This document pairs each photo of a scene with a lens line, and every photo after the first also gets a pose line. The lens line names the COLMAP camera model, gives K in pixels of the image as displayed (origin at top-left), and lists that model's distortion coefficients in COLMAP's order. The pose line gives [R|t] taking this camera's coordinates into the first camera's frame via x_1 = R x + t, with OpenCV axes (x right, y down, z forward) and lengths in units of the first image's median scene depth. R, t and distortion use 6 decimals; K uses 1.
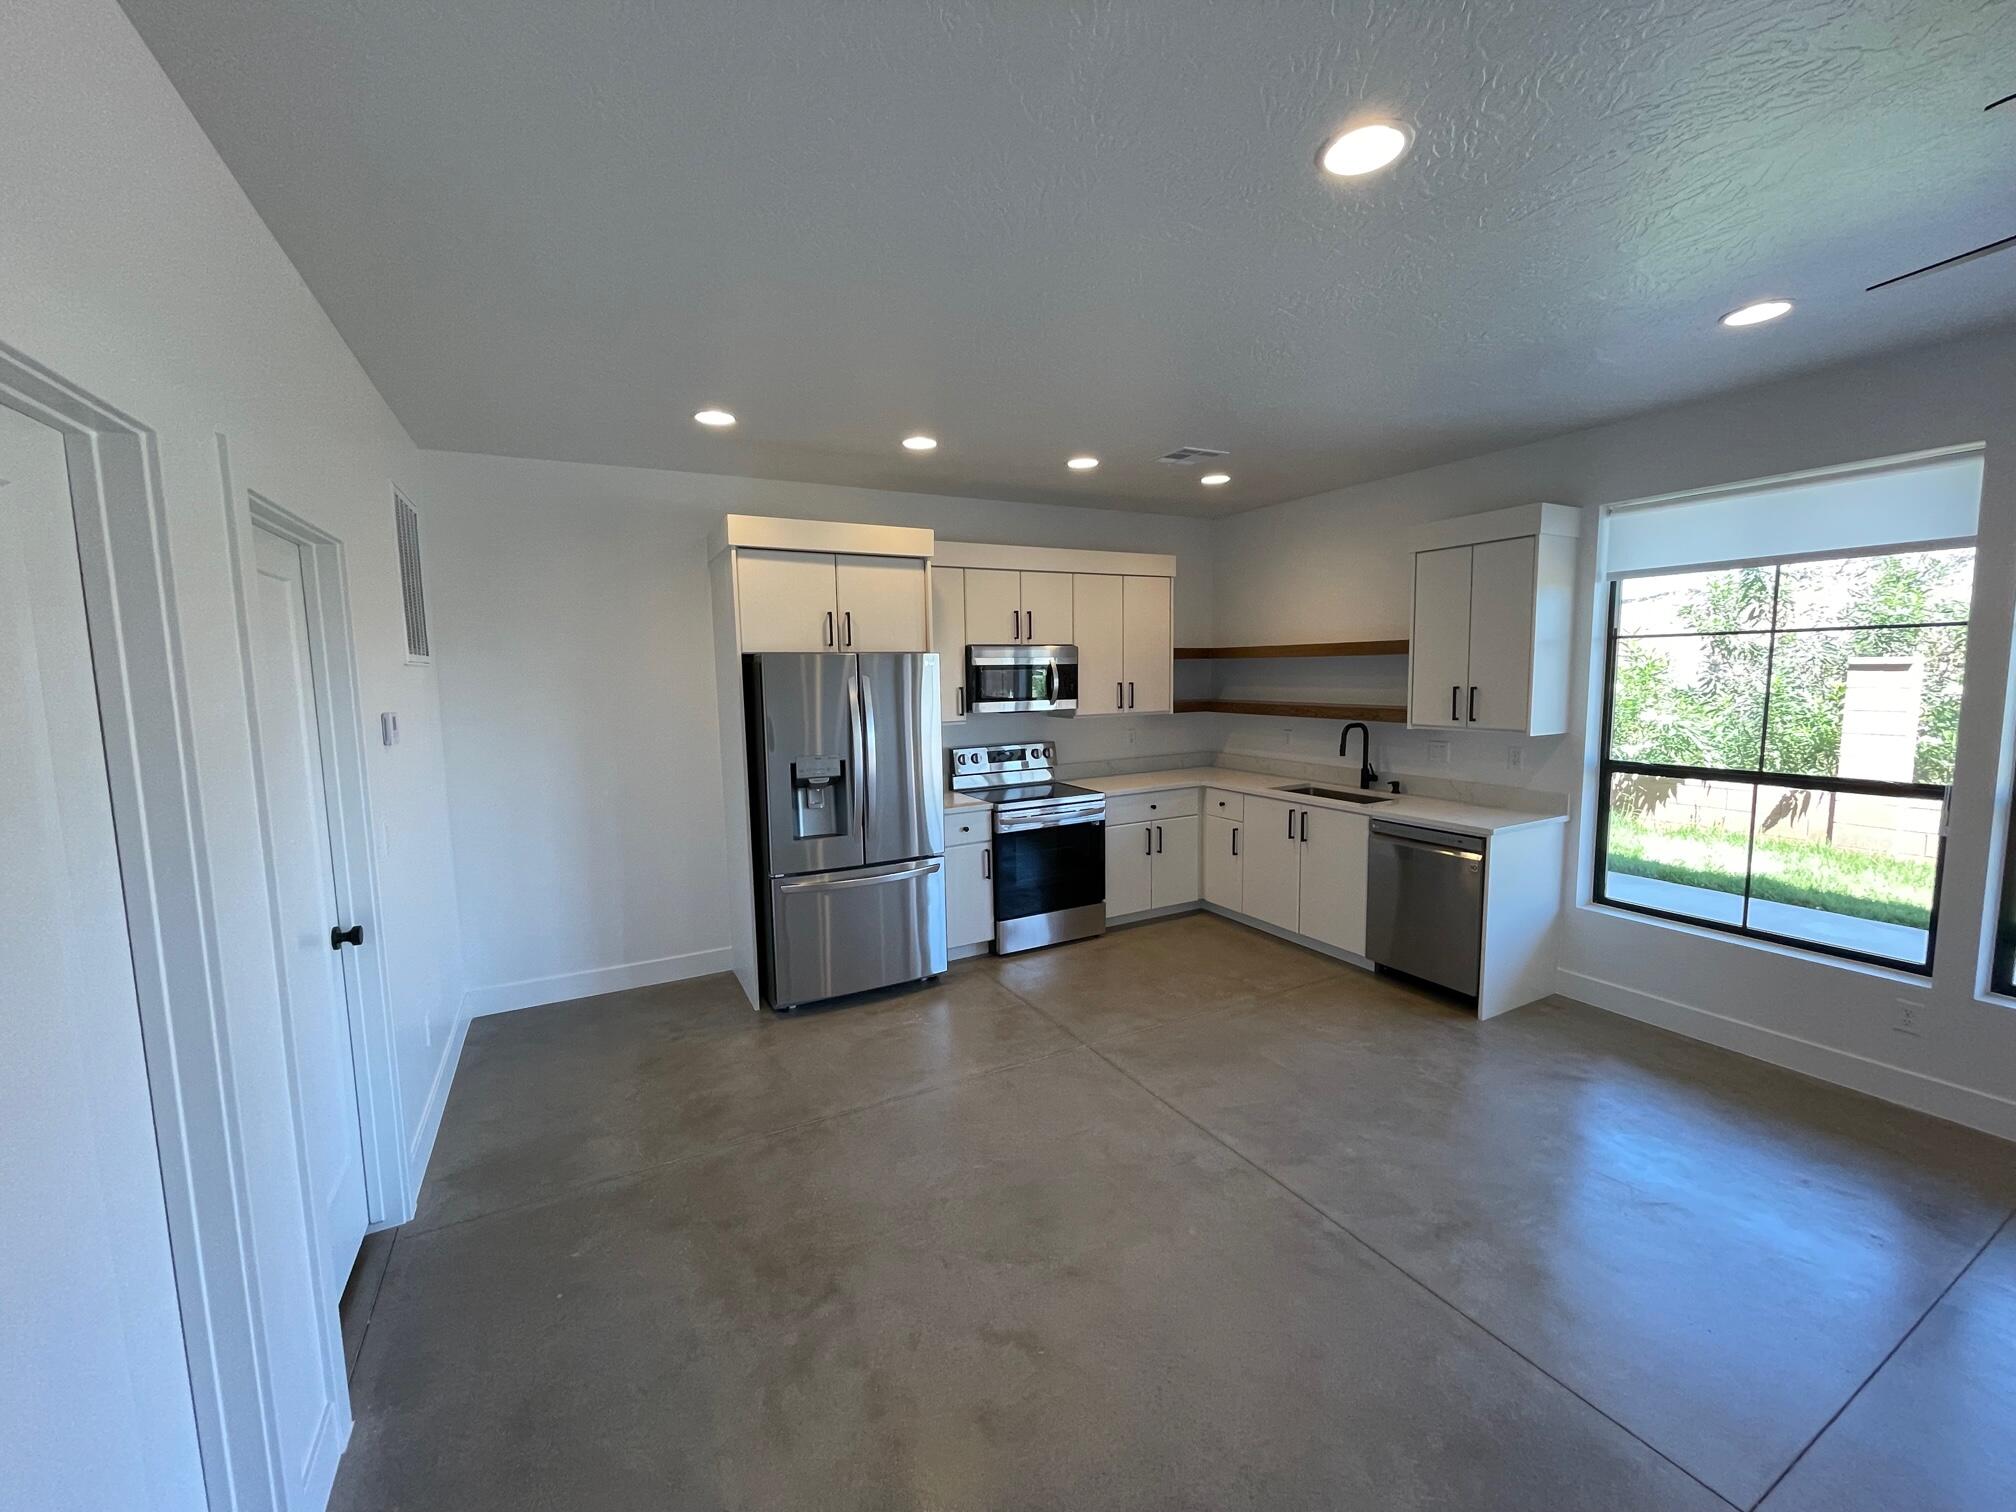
lens RADIAL K [[807.1, 0, 1011.9], [0, 807.1, 751.3], [0, 0, 1]] dist [-0.000259, -0.000832]
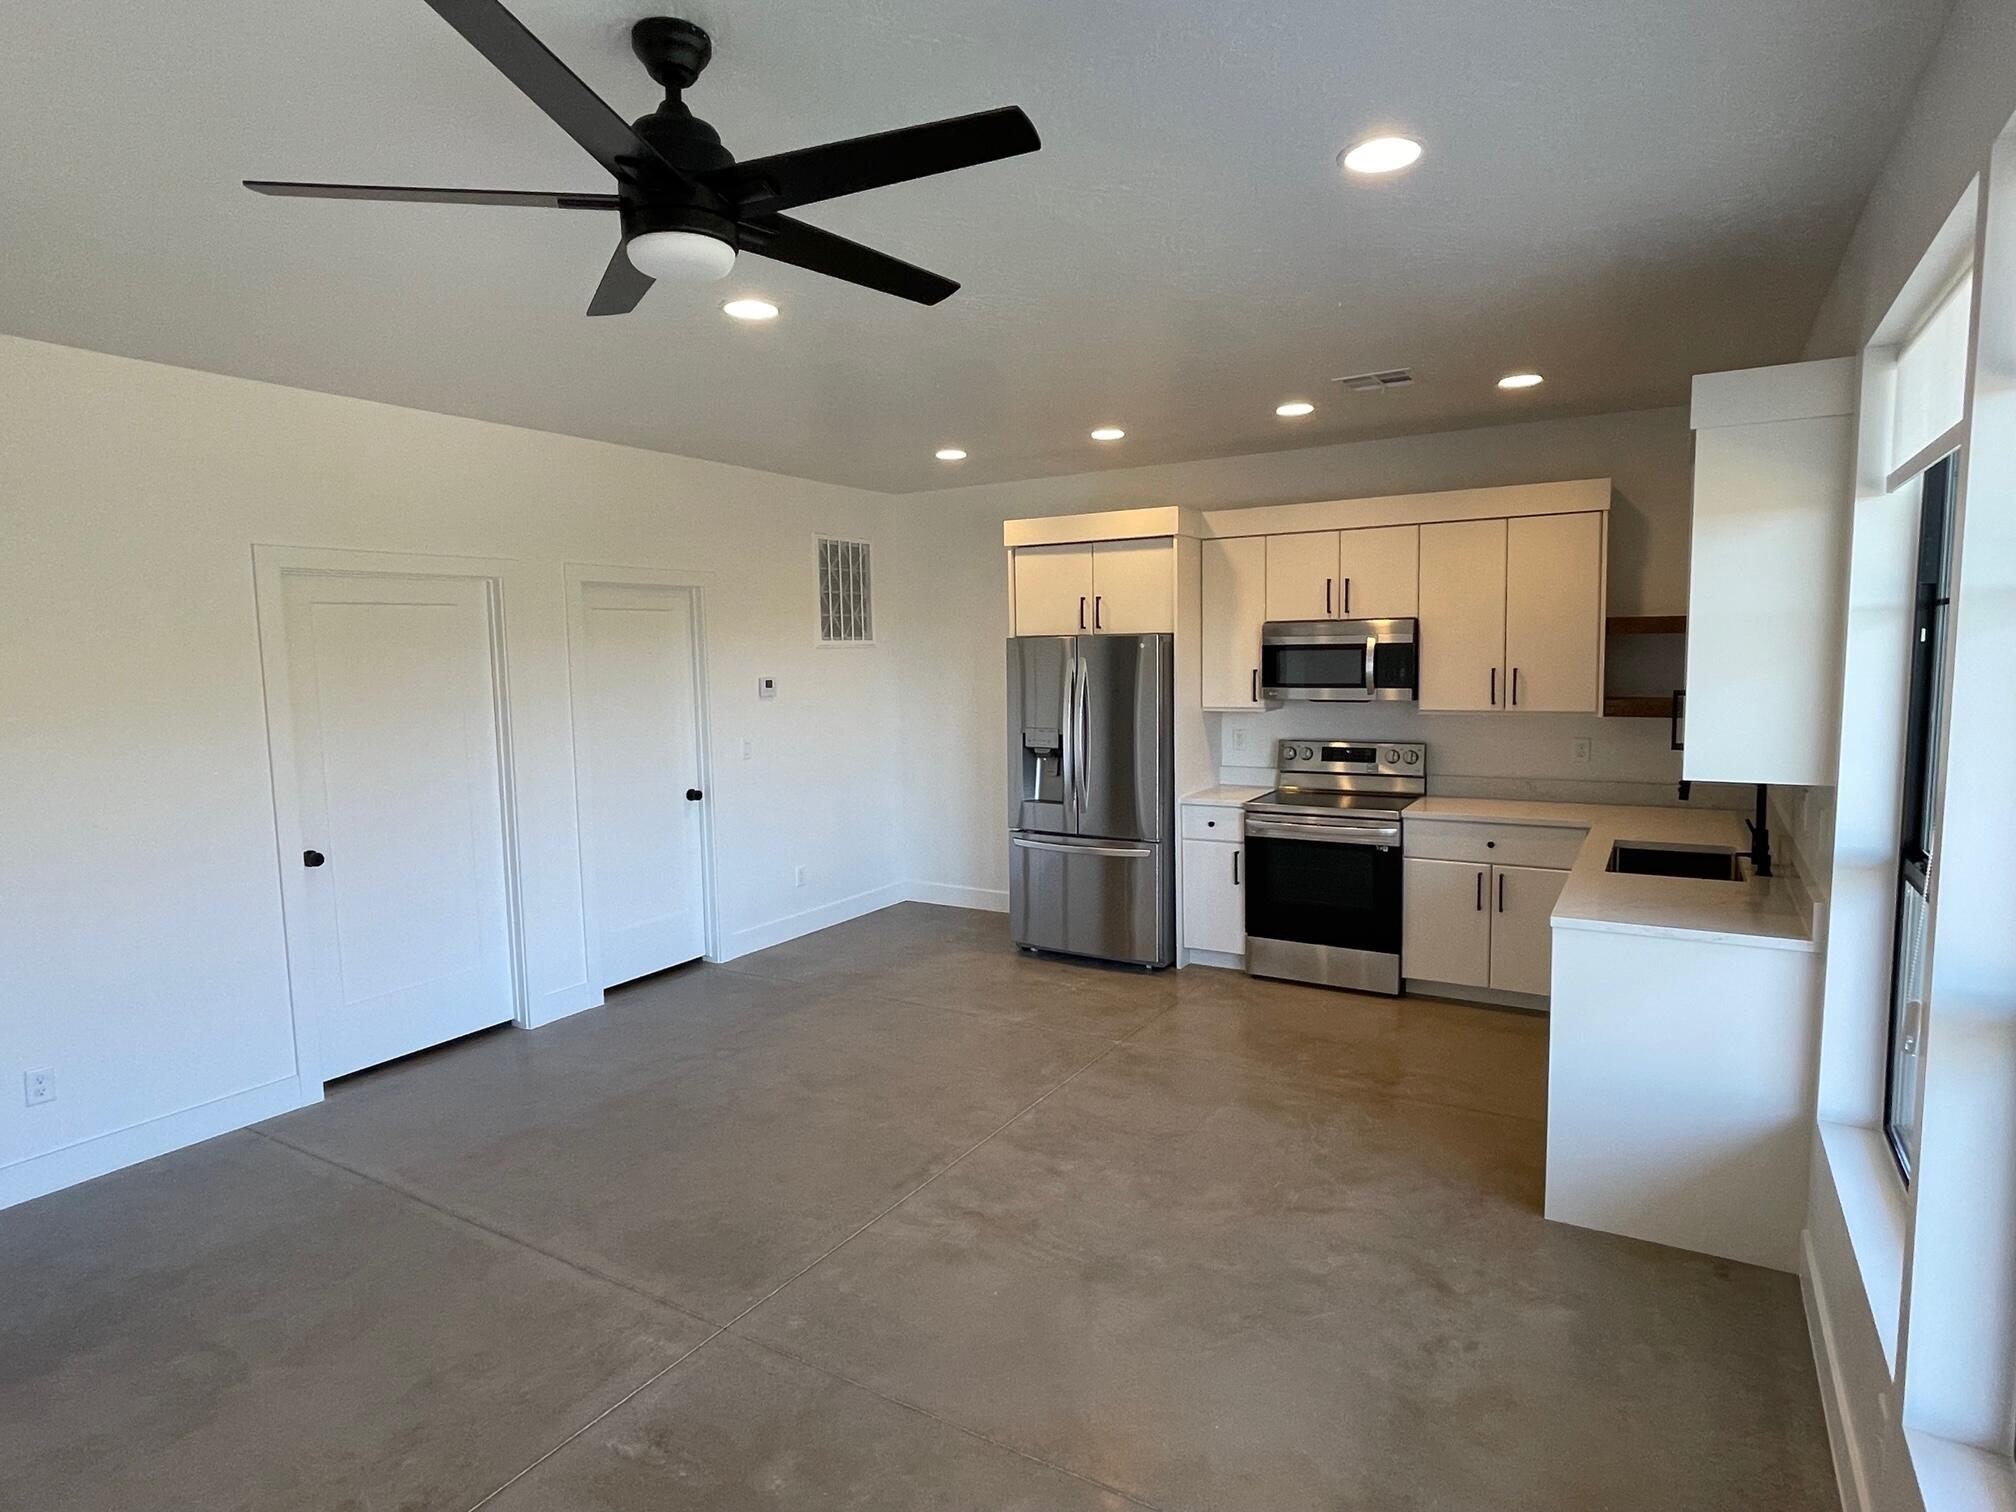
lens RADIAL K [[1100.7, 0, 1011.9], [0, 1100.7, 747.3], [0, 0, 1]] dist [0.004720, -0.007150]
pose [[0.509267, 0.084280, -0.856472, 0.970828], [-0.078649, 0.995587, 0.051204, -0.040302], [0.857007, 0.041284, 0.513648, 0.167178]]
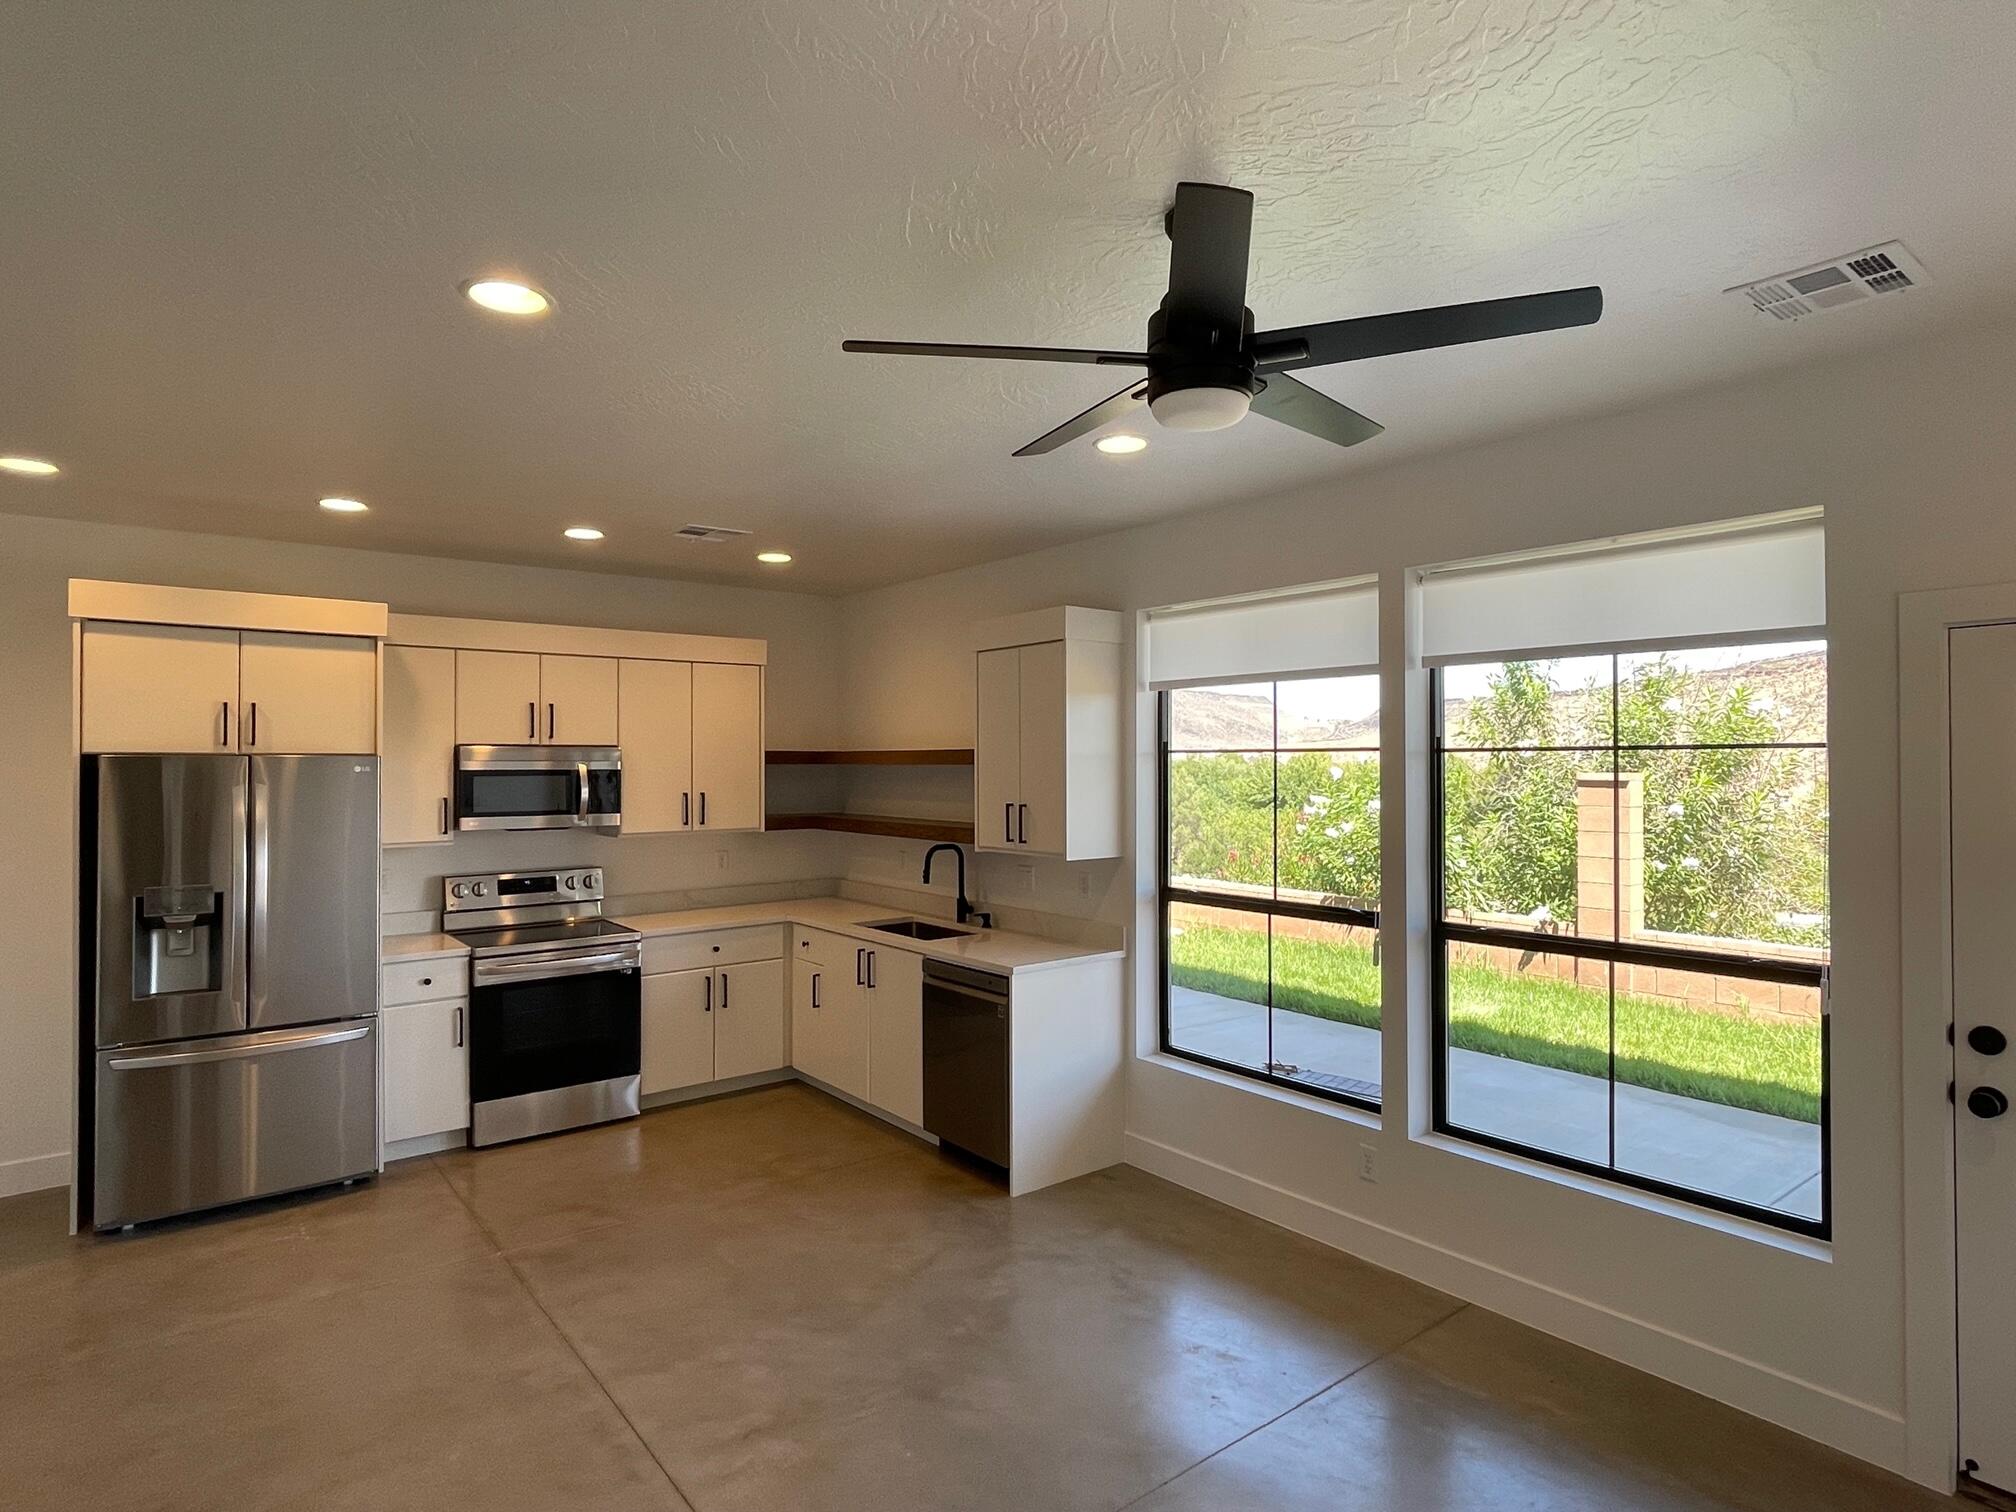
lens RADIAL K [[1100.7, 0, 1001.7], [0, 1100.7, 750.5], [0, 0, 1]] dist [0.004720, -0.007150]
pose [[0.985790, 0.016771, 0.167143, 0.333020], [0.002509, 0.993423, -0.114475, -0.001103], [-0.167964, 0.113267, 0.979264, -0.170067]]
